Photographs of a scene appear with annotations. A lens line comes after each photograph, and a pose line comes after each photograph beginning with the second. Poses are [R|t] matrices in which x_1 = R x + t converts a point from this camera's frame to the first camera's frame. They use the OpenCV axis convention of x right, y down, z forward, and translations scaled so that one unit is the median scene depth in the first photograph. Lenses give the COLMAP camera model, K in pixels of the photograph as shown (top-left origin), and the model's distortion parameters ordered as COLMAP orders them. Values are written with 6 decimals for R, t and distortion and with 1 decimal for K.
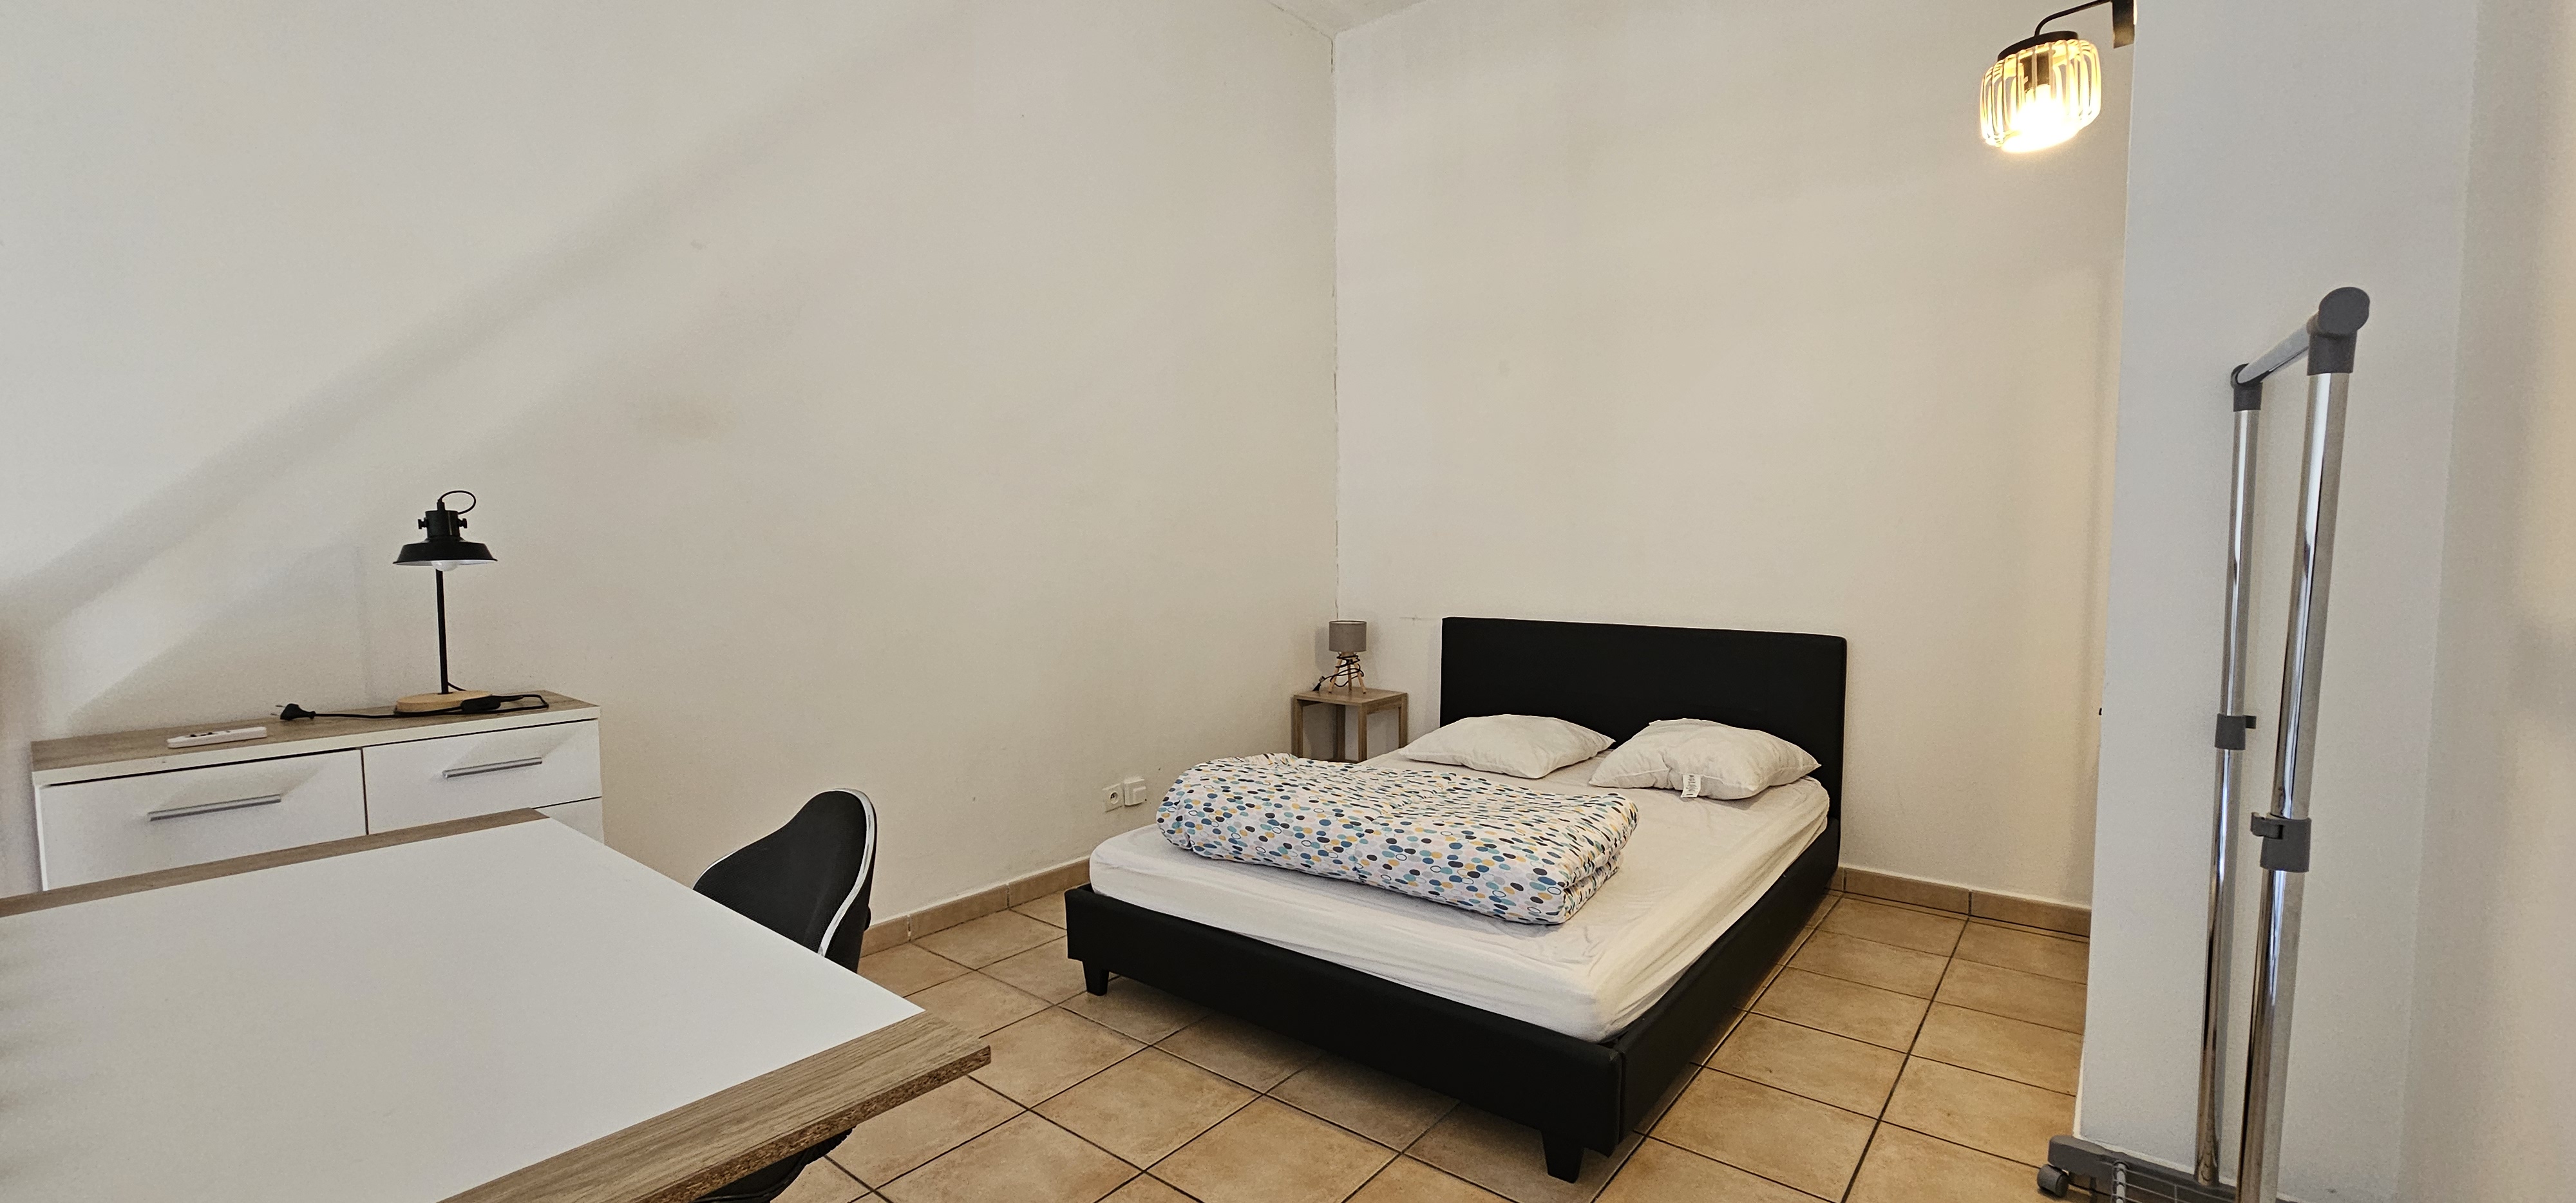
lens RADIAL K [[1040.3, 0, 1288.0], [0, 1040.3, 601.5], [0, 0, 1]] dist [0.008357, -0.000003]
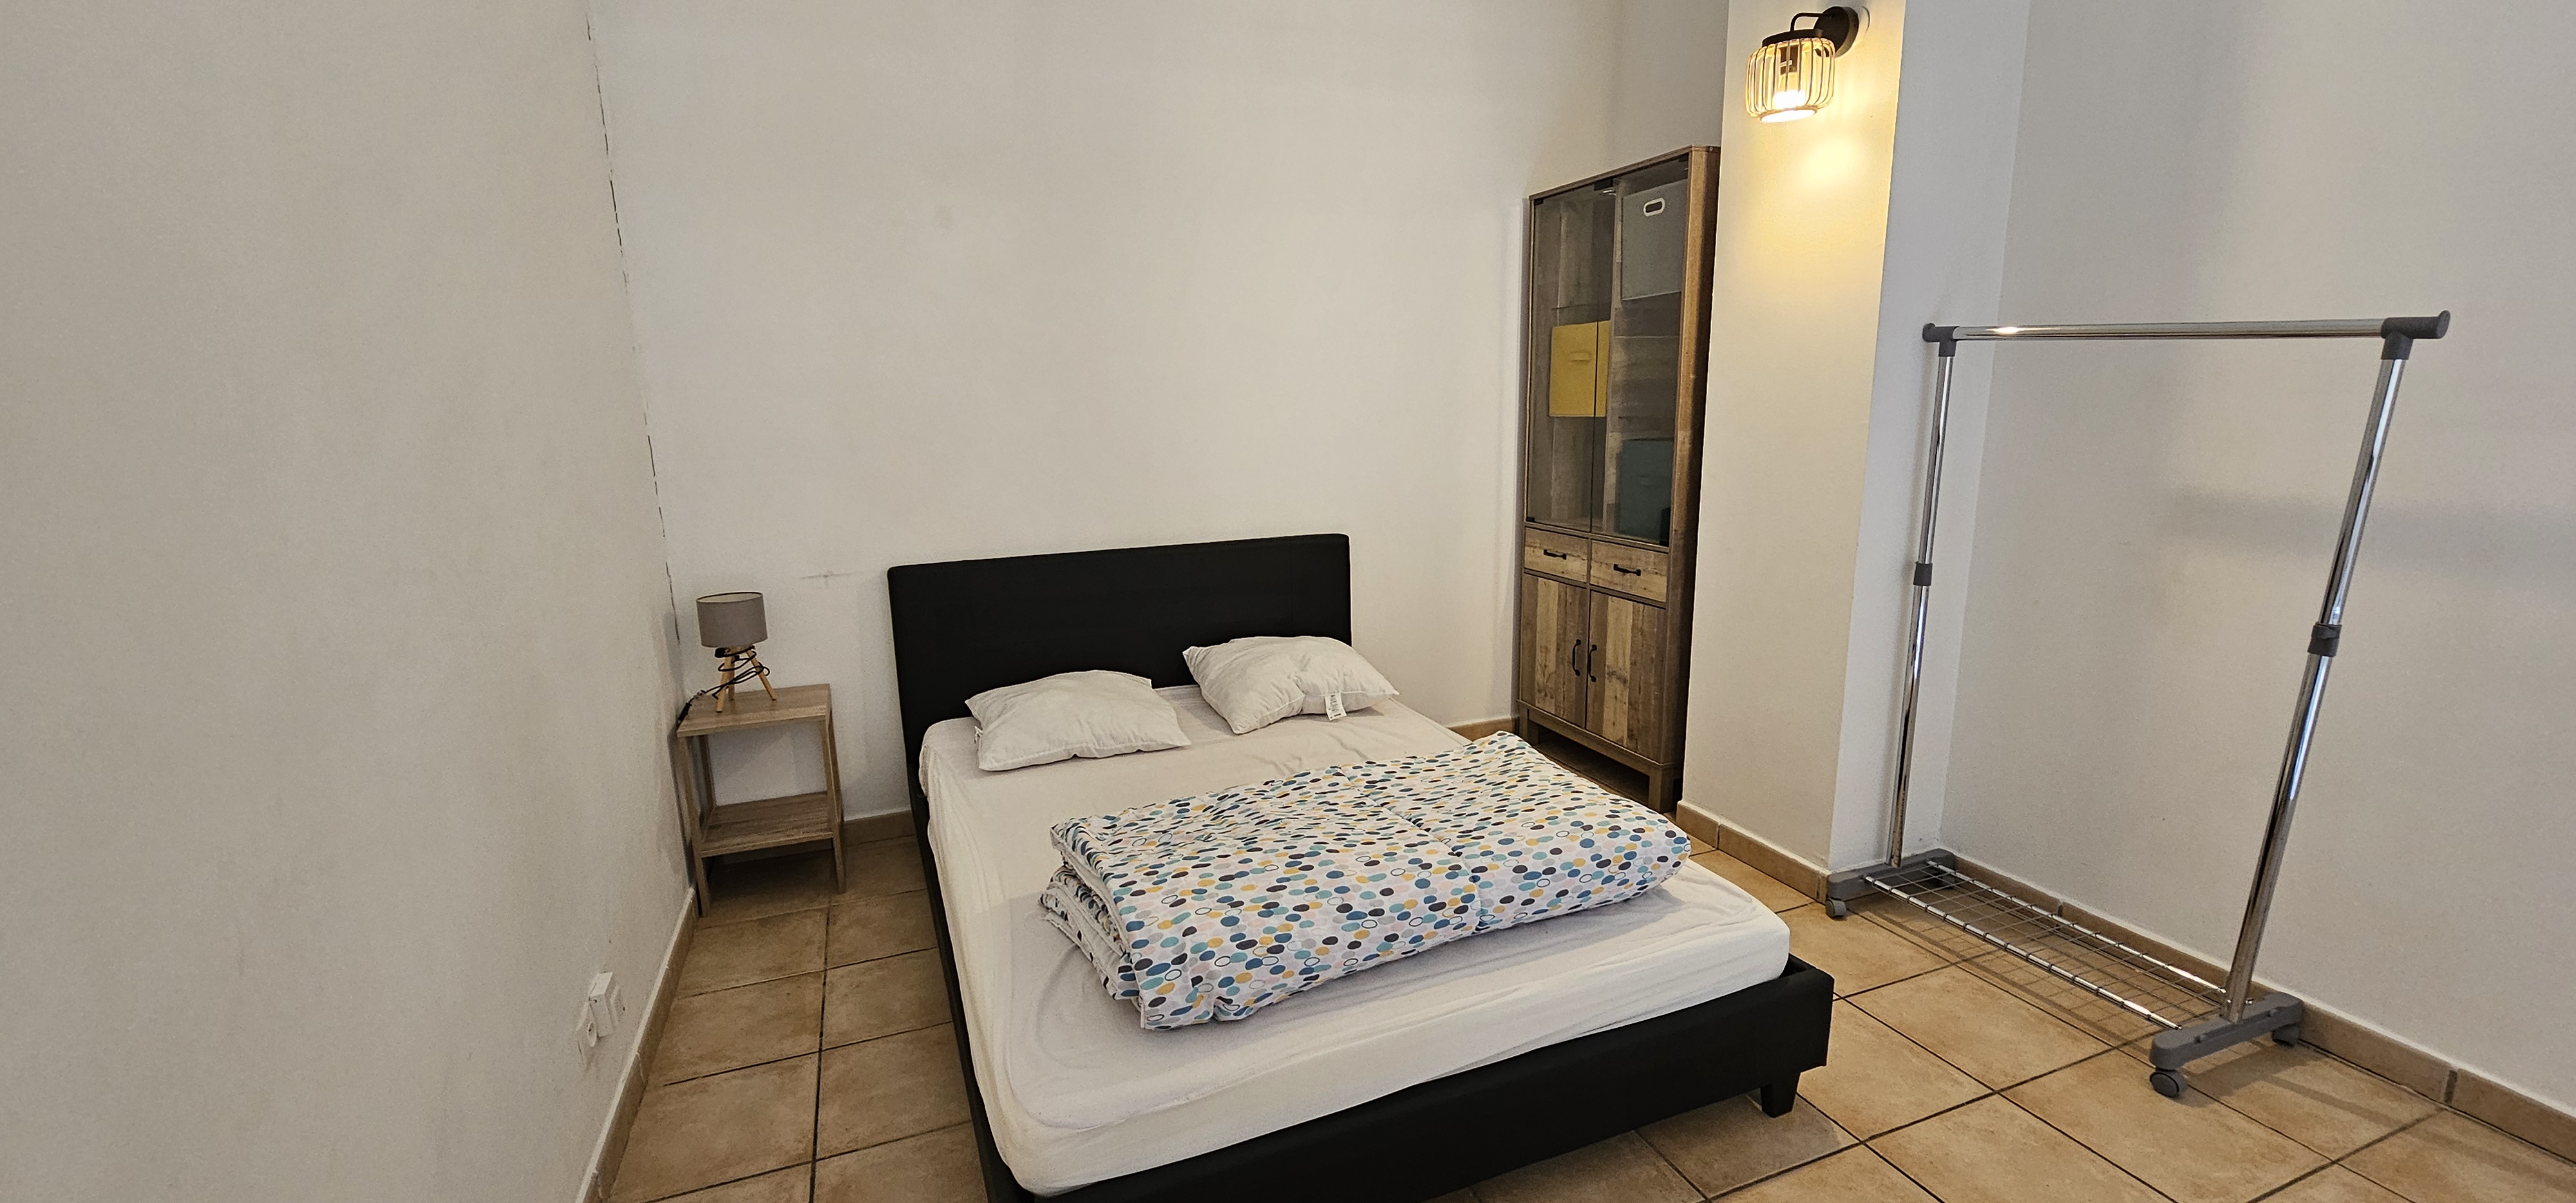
lens RADIAL K [[1040.3, 0, 1288.0], [0, 1040.3, 601.5], [0, 0, 1]] dist [0.008357, -0.000003]
pose [[0.494415, -0.170269, 0.852386, -0.567477], [0.069995, 0.985241, 0.156208, -0.093091], [-0.866403, -0.017569, 0.499036, 0.704157]]
